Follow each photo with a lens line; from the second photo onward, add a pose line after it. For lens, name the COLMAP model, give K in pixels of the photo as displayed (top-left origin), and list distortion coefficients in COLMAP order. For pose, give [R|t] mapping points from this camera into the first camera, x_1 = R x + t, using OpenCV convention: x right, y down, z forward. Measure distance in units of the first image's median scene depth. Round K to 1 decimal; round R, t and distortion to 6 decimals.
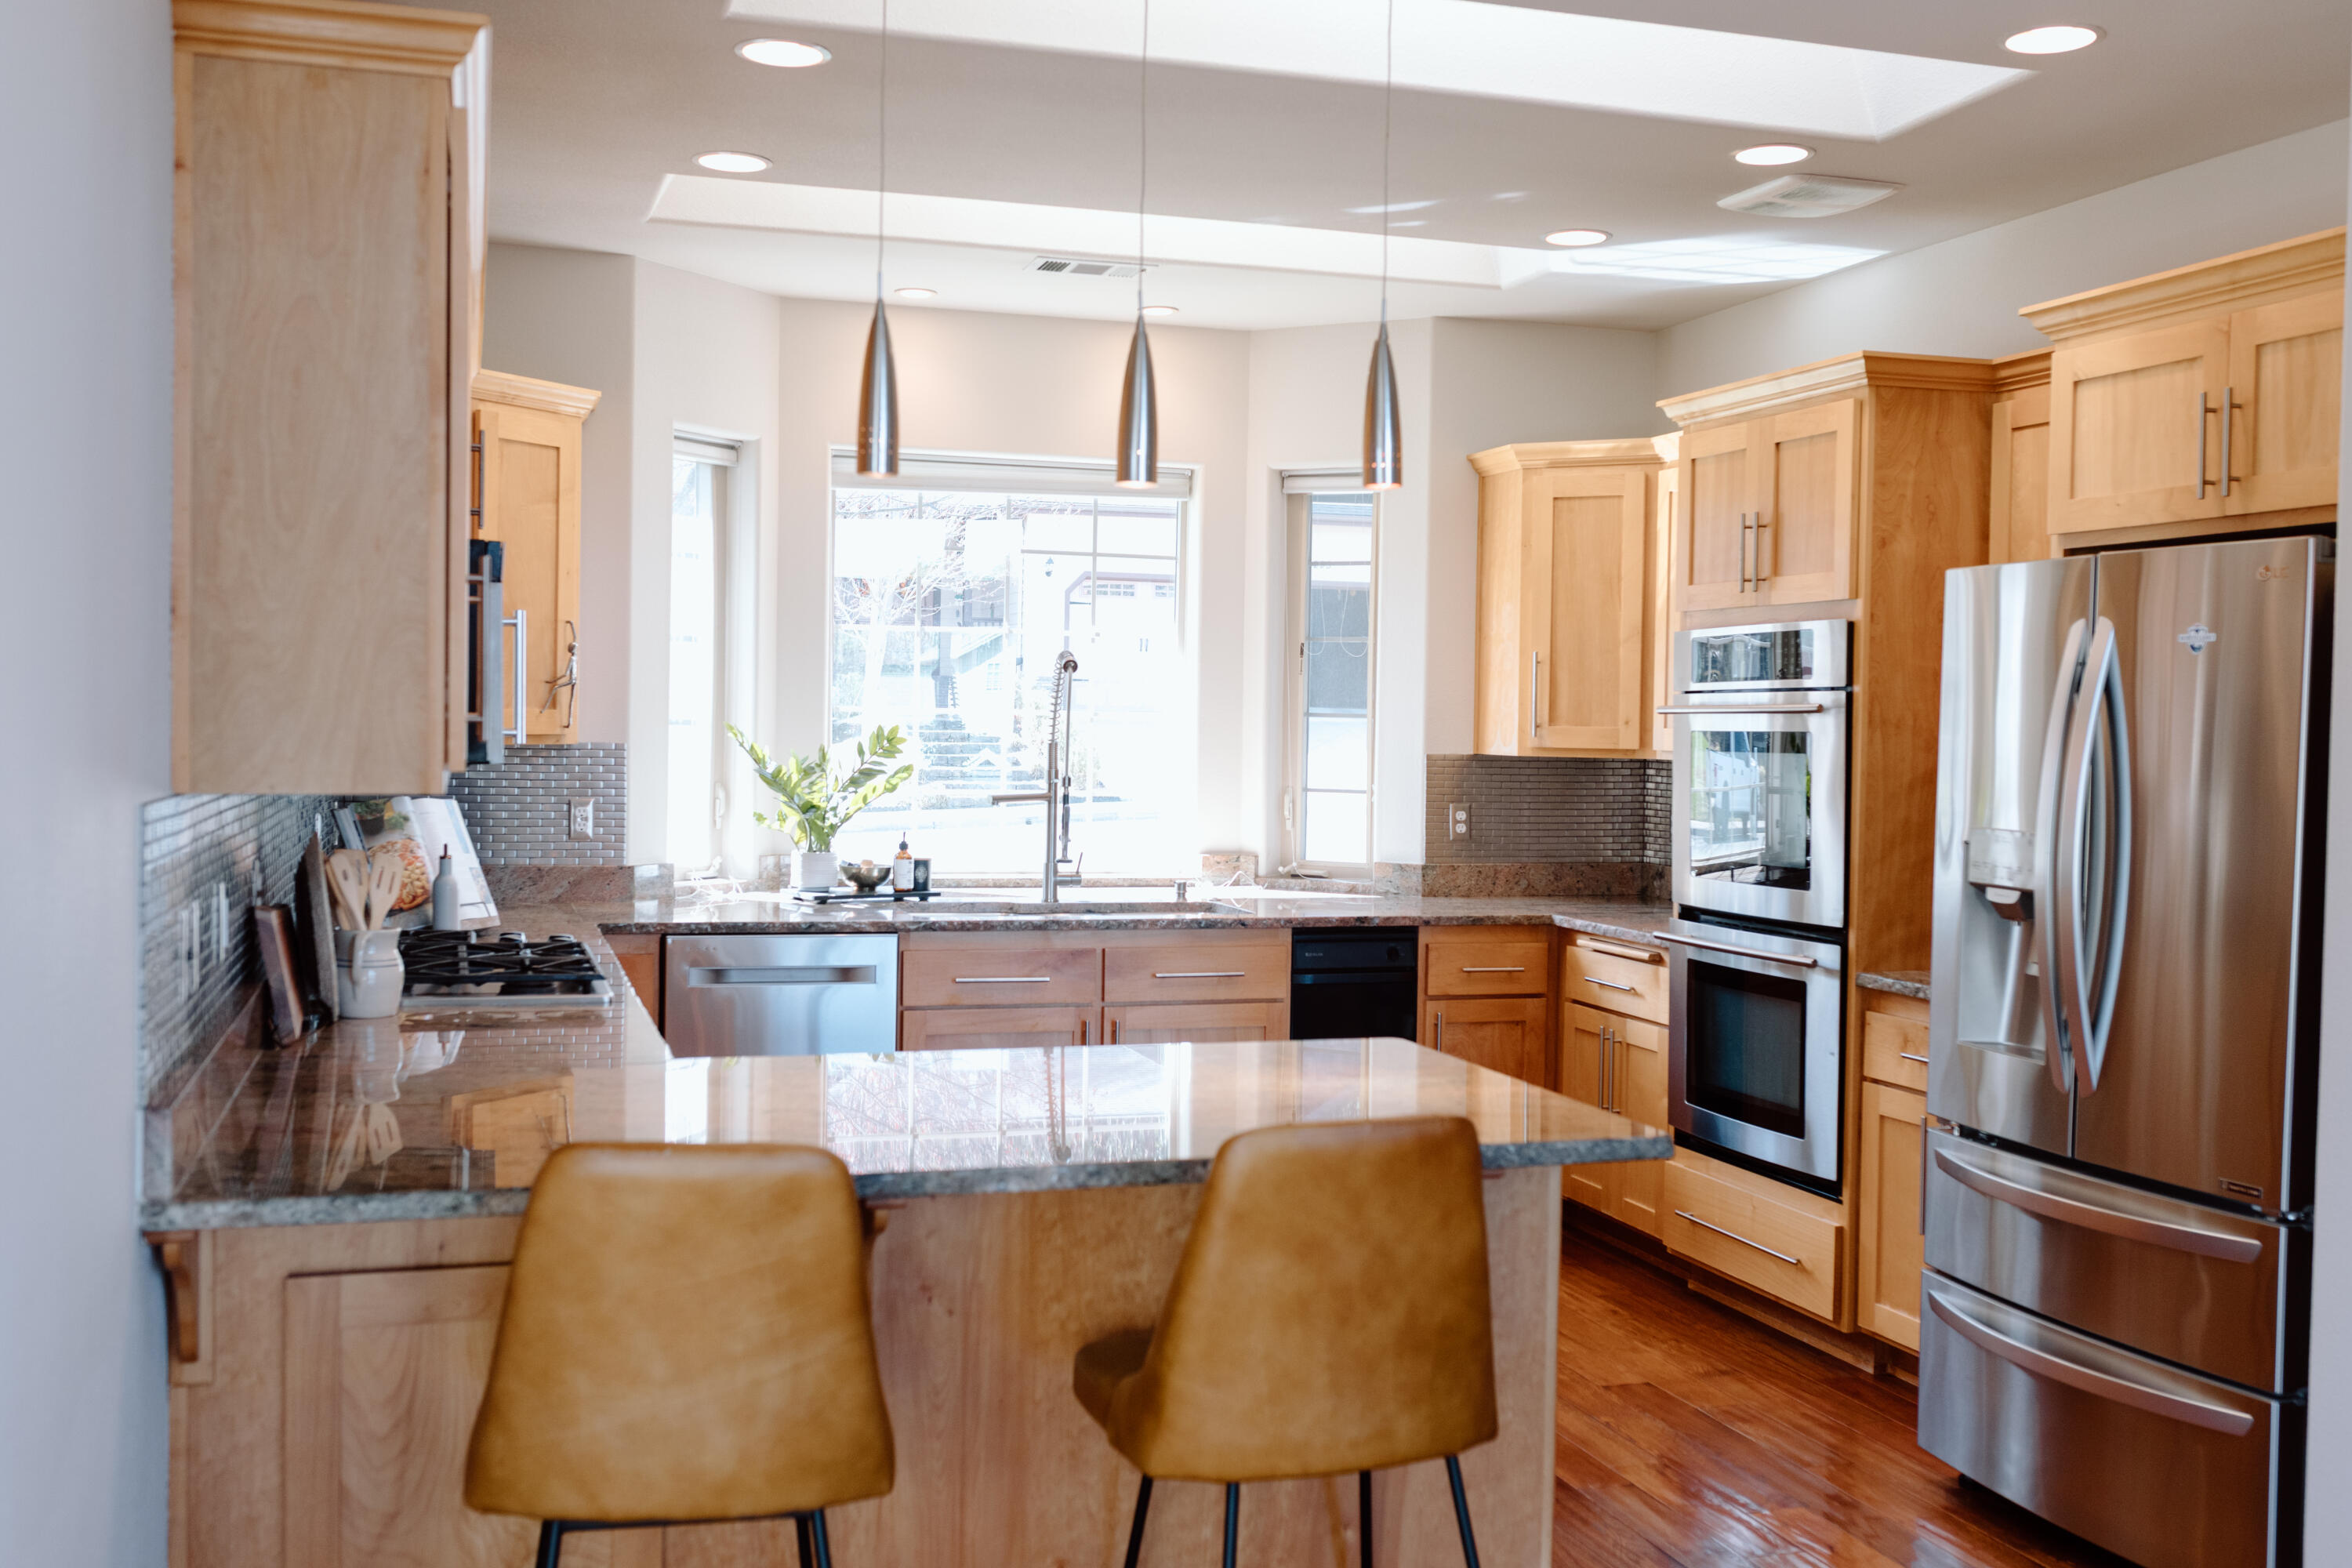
lens RADIAL K [[2269.6, 0, 1176.0], [0, 2269.6, 784.0], [0, 0, 1]] dist [0.005759, -0.001071]
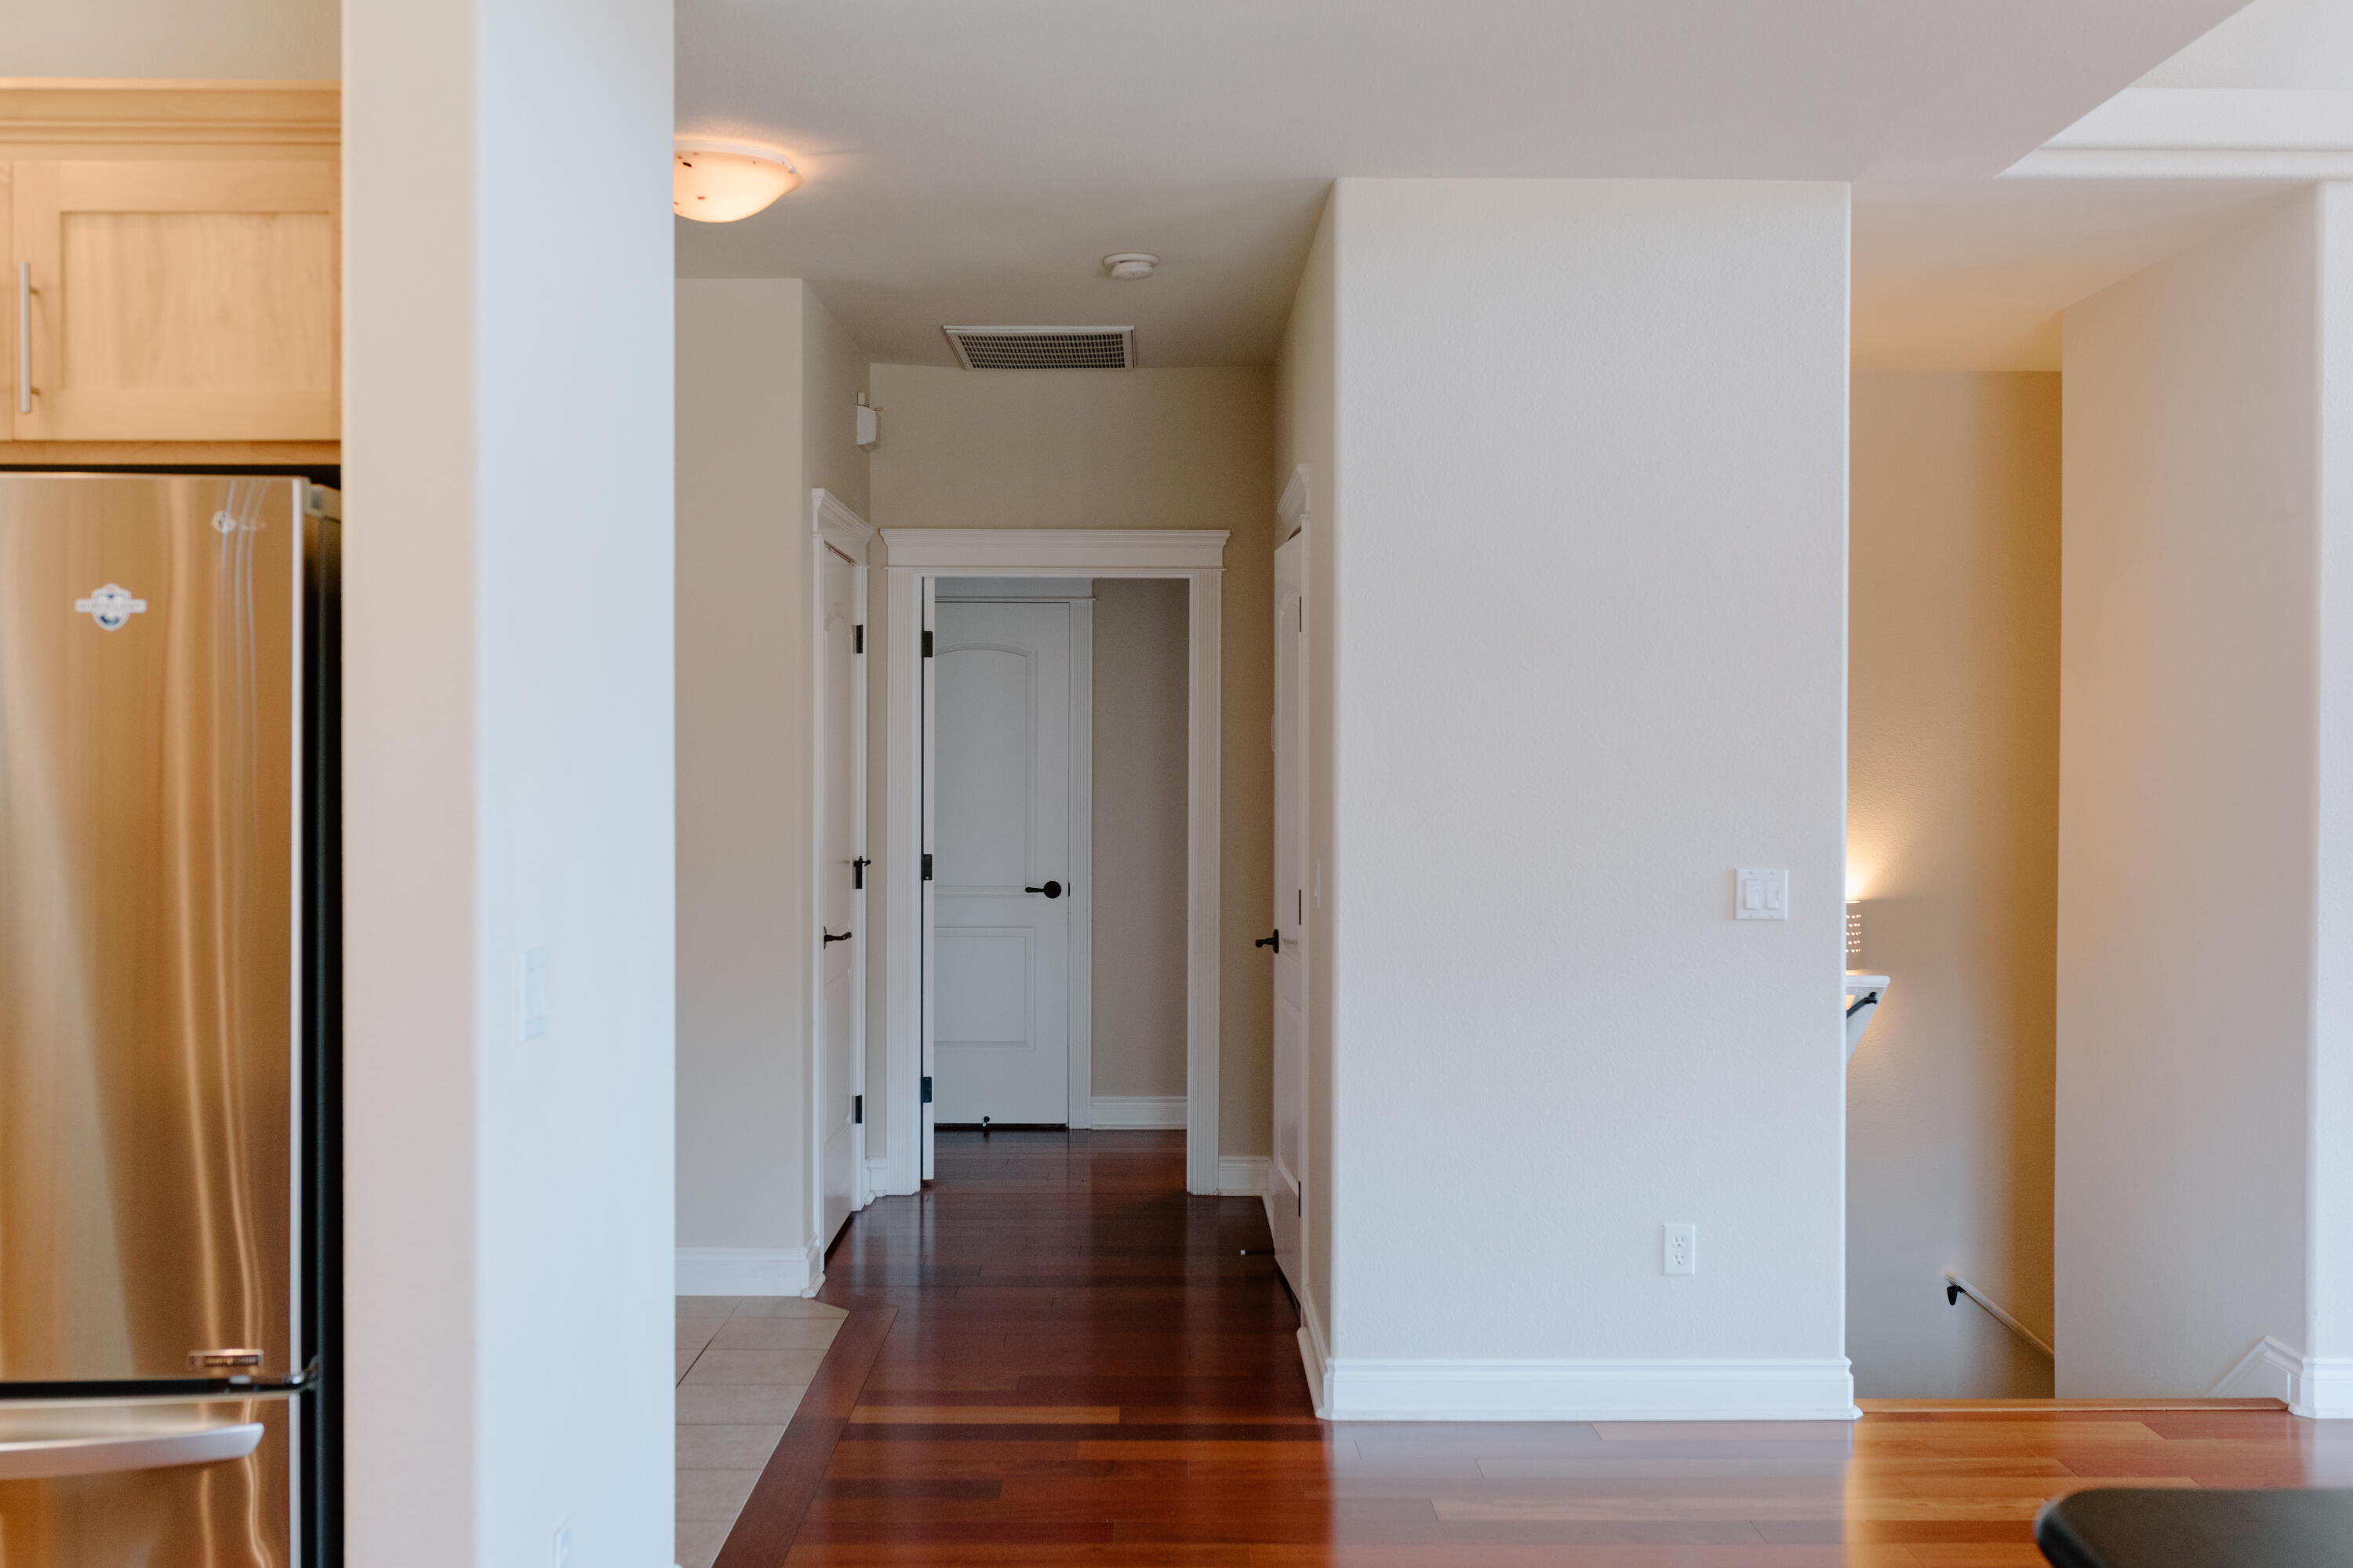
lens RADIAL K [[2245.1, 0, 1176.5], [0, 2245.1, 784.0], [0, 0, 1]] dist [0.002252, 0.004946]
pose [[0.290429, -0.026866, 0.956519, -0.094250], [0.028843, 0.999397, 0.019312, -0.009354], [-0.956462, 0.021981, 0.291029, 0.351985]]
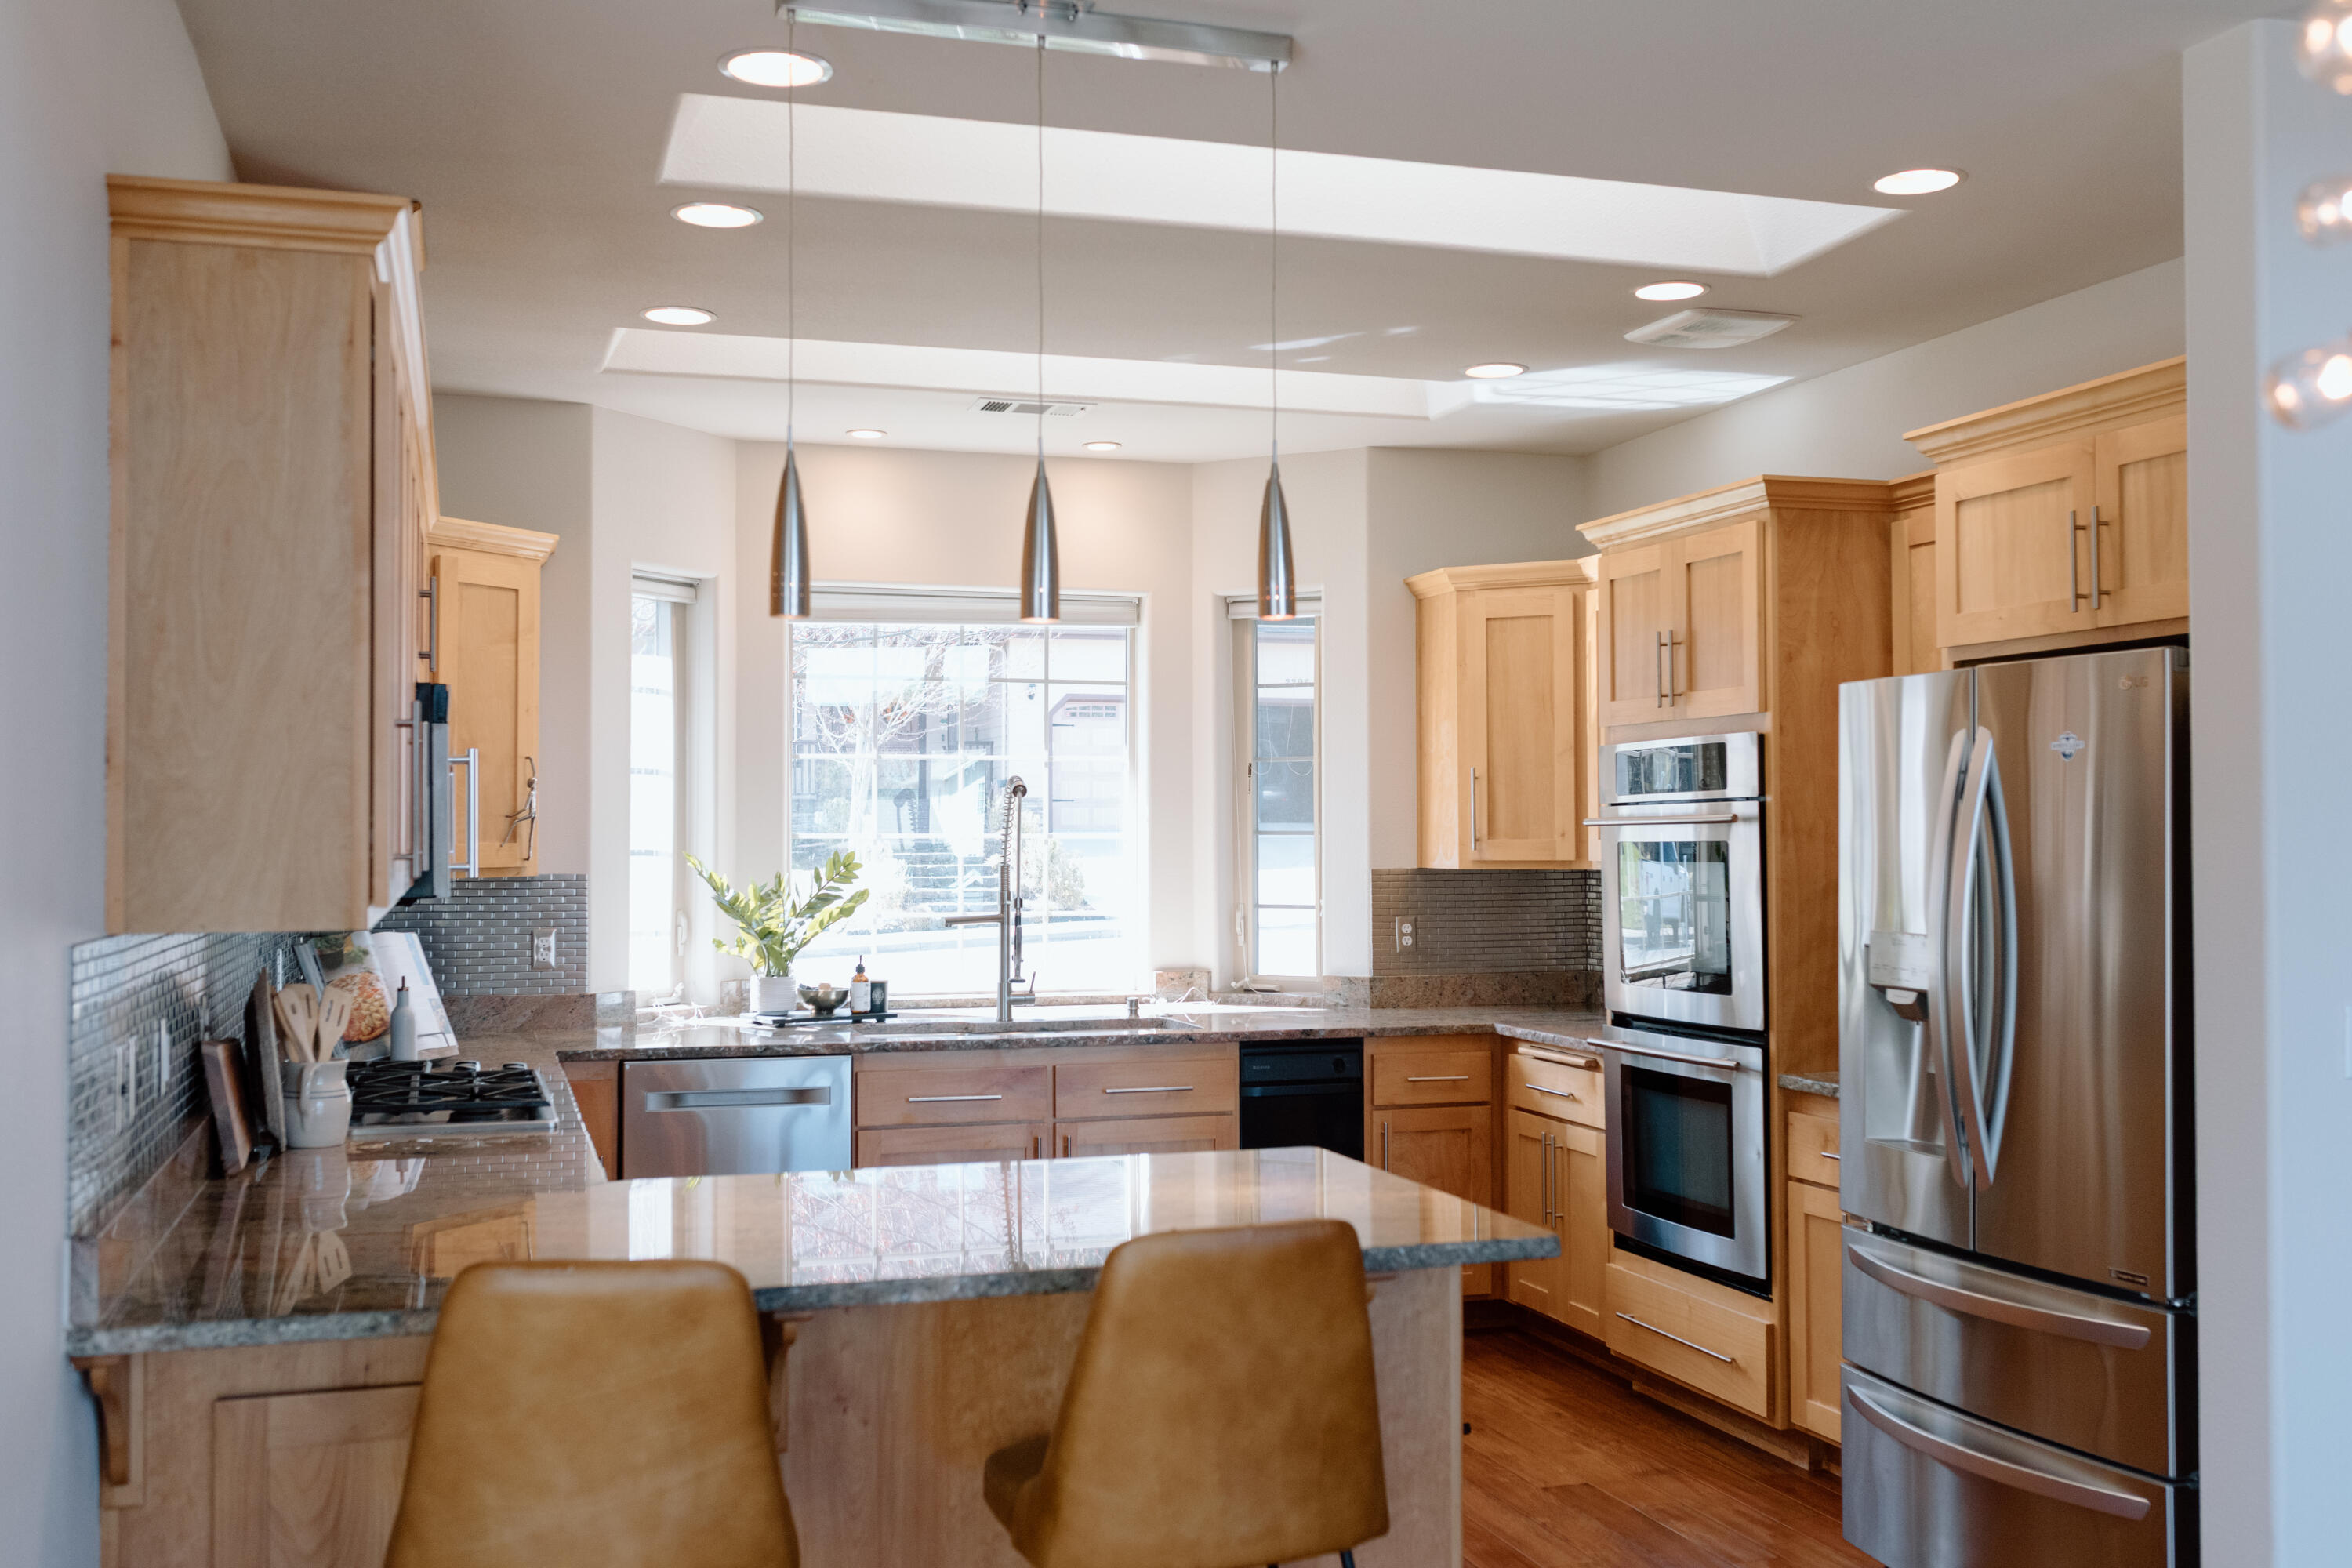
lens RADIAL K [[2244.1, 0, 1176.0], [0, 2244.1, 784.0], [0, 0, 1]] dist [0.002252, 0.004946]
pose [[0.999799, -0.019594, 0.004275, 0.025575], [0.019790, 0.998456, -0.051911, -0.000839], [-0.003251, 0.051986, 0.998643, -0.020796]]
